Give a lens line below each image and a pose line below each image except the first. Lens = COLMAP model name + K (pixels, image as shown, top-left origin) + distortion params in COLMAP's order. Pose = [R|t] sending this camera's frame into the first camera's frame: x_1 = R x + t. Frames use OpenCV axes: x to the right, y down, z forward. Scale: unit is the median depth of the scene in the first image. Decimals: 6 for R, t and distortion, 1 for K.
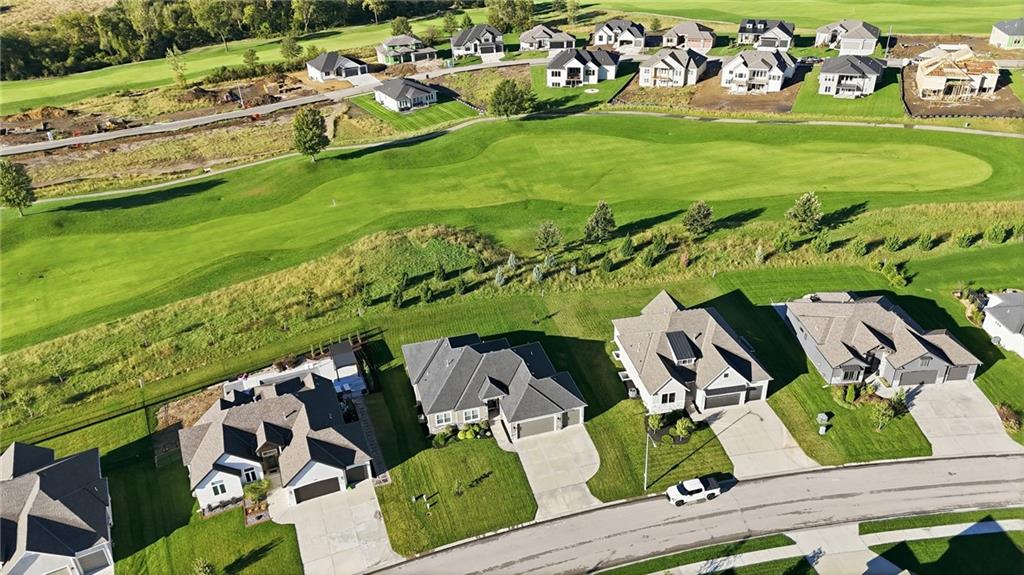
lens RADIAL K [[755.9, 0, 517.7], [0, 755.9, 259.4], [0, 0, 1]] dist [0.067309, -0.053158]
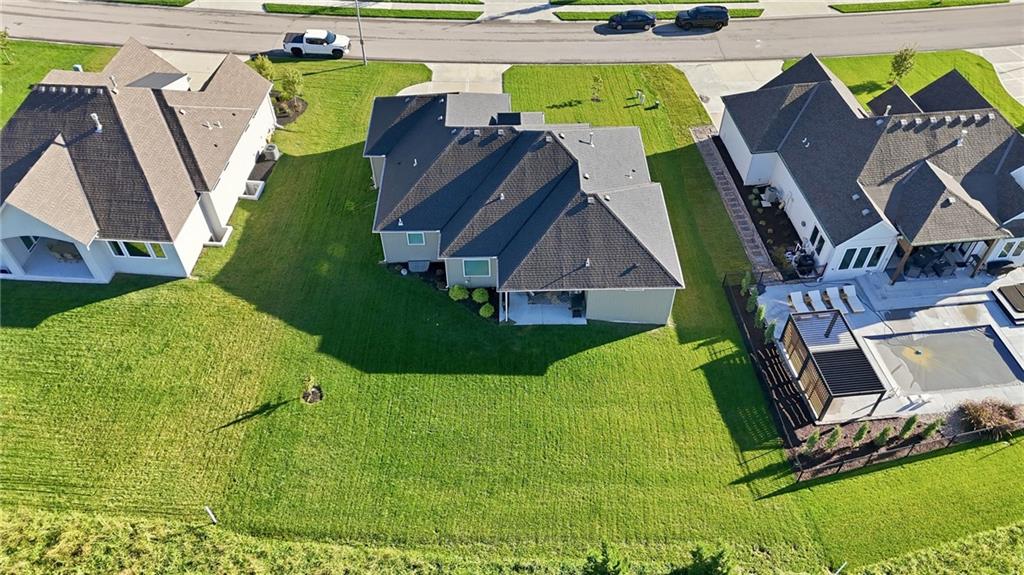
lens RADIAL K [[755.9, 0, 513.3], [0, 755.9, 289.1], [0, 0, 1]] dist [0.067309, -0.053158]
pose [[-0.964616, -0.165739, 0.205052, -0.153354], [0.148817, 0.299741, 0.942342, -0.296710], [-0.217645, 0.939514, -0.264470, 1.171258]]
